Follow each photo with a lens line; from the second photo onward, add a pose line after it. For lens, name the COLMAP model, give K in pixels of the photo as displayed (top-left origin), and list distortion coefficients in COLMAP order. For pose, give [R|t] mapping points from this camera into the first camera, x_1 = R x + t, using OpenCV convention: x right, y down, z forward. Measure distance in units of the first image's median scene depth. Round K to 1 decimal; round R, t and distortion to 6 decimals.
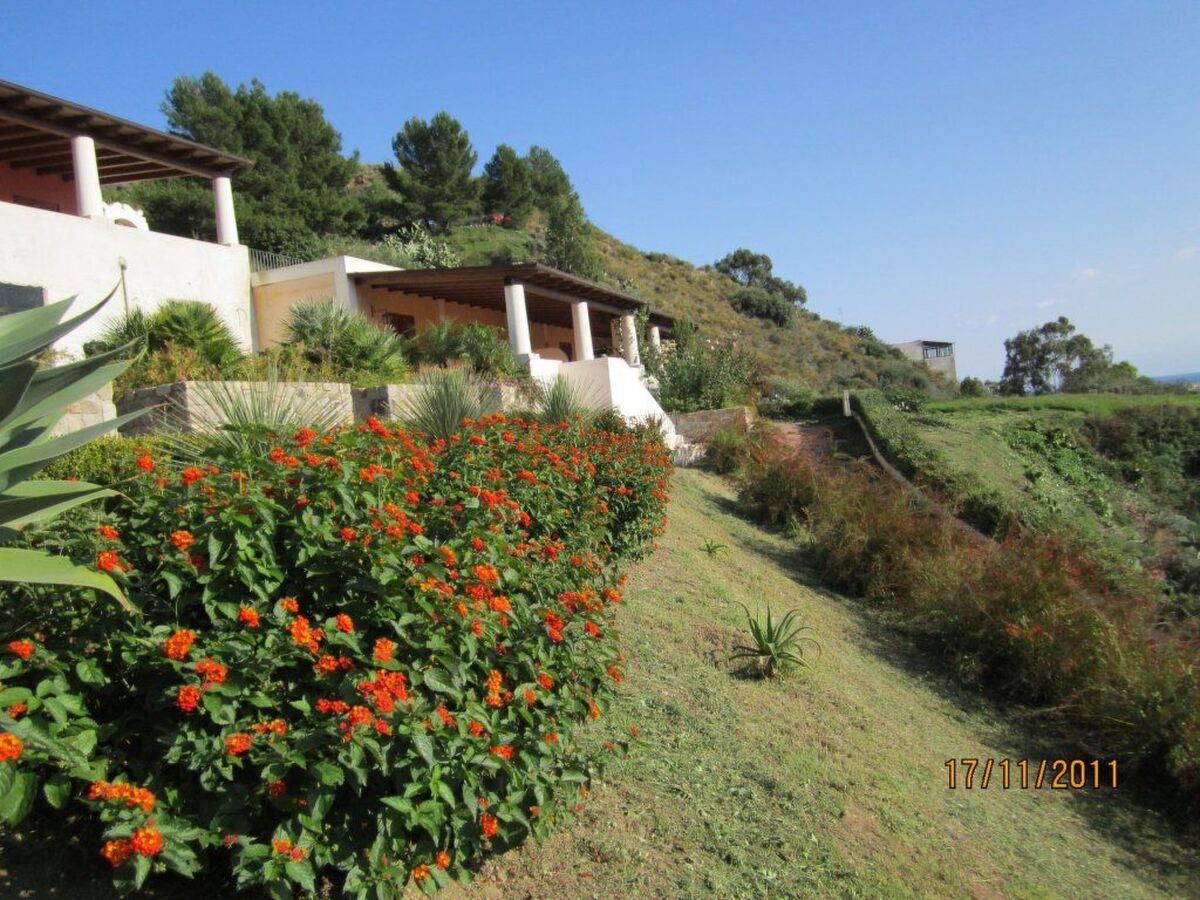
lens RADIAL K [[972.5, 0, 599.3], [0, 972.5, 450.1], [0, 0, 1]] dist [-0.059408, 0.019129]
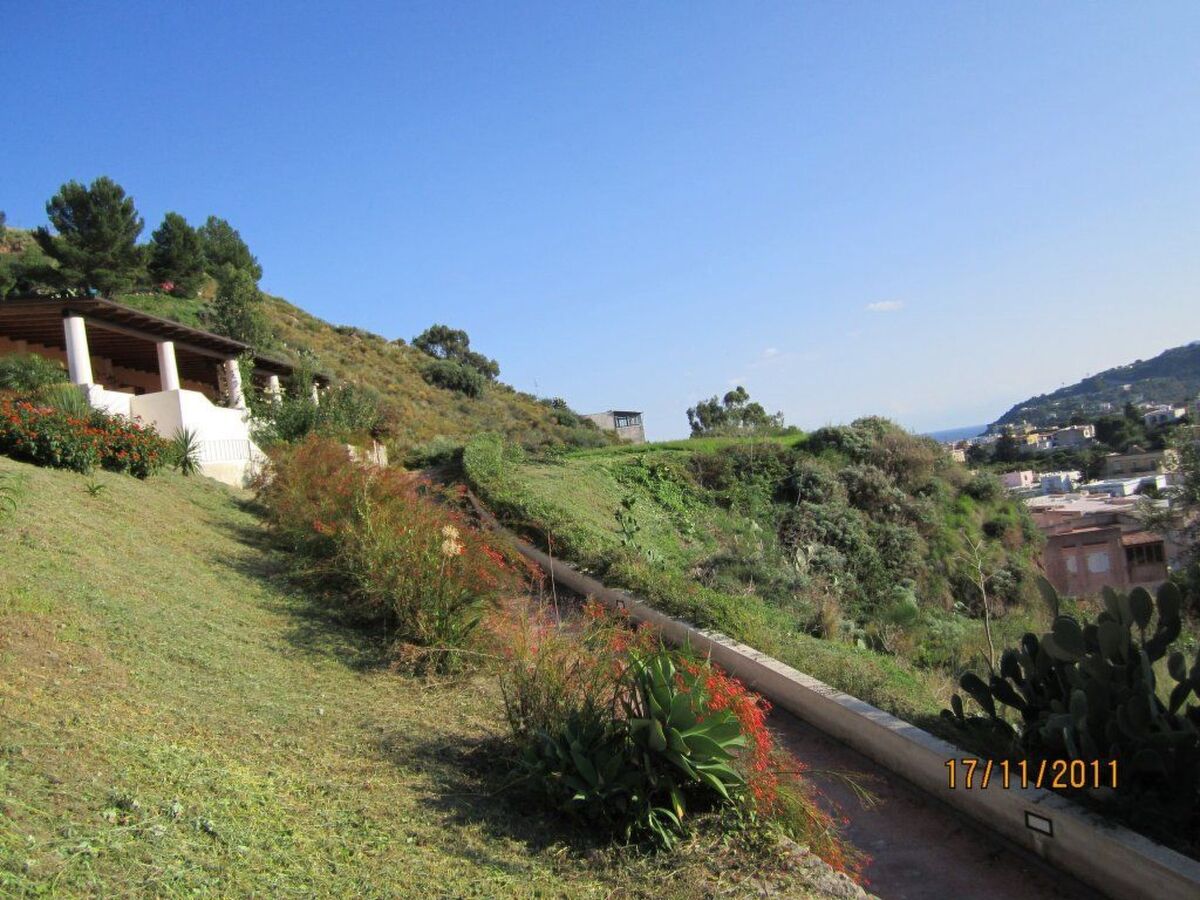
lens RADIAL K [[972.5, 0, 599.1], [0, 972.5, 449.7], [0, 0, 1]] dist [-0.059408, 0.019129]
pose [[0.959882, -0.026797, 0.279120, 0.038078], [0.049954, 0.995842, -0.076184, 0.017132], [-0.275918, 0.087071, 0.957229, -0.022067]]
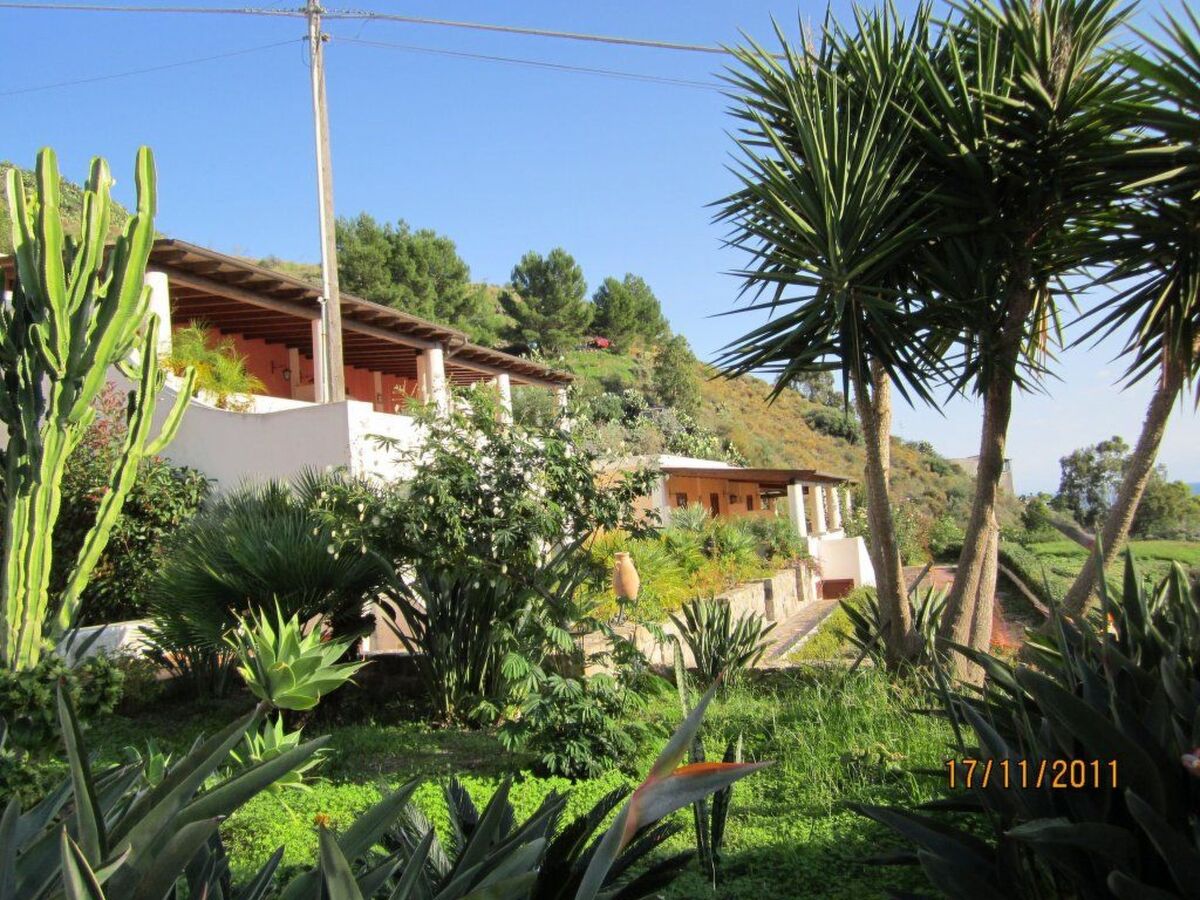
lens RADIAL K [[972.5, 0, 593.7], [0, 972.5, 448.8], [0, 0, 1]] dist [-0.059408, 0.019129]
pose [[0.999003, 0.026987, -0.035573, -0.076408], [-0.030249, 0.995055, -0.094605, -0.019820], [0.032844, 0.095586, 0.994879, -0.076048]]
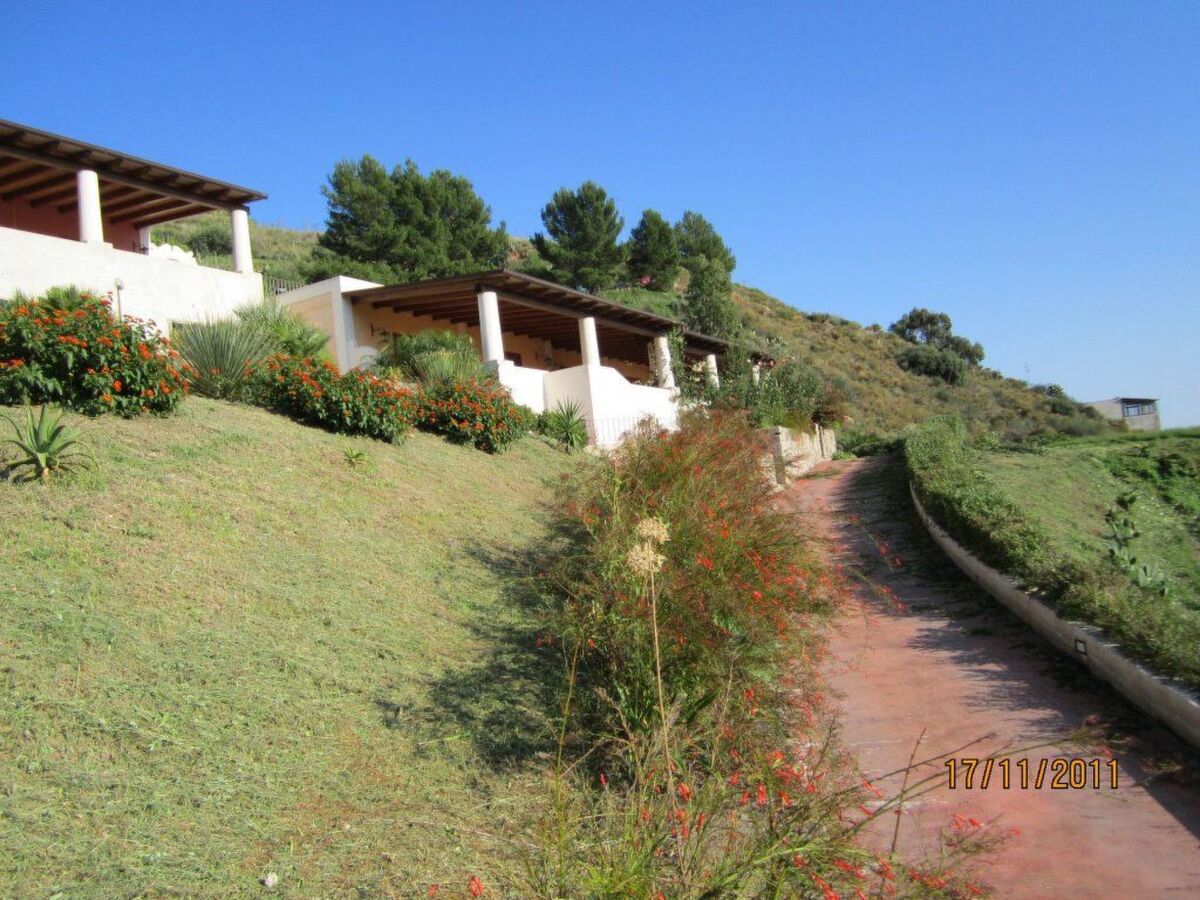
lens RADIAL K [[972.5, 0, 611.3], [0, 972.5, 452.8], [0, 0, 1]] dist [-0.059408, 0.019129]
pose [[0.981111, -0.015689, -0.192809, 0.055407], [0.000889, 0.997061, -0.076607, 0.016978], [0.193444, 0.074988, 0.978241, 0.016409]]
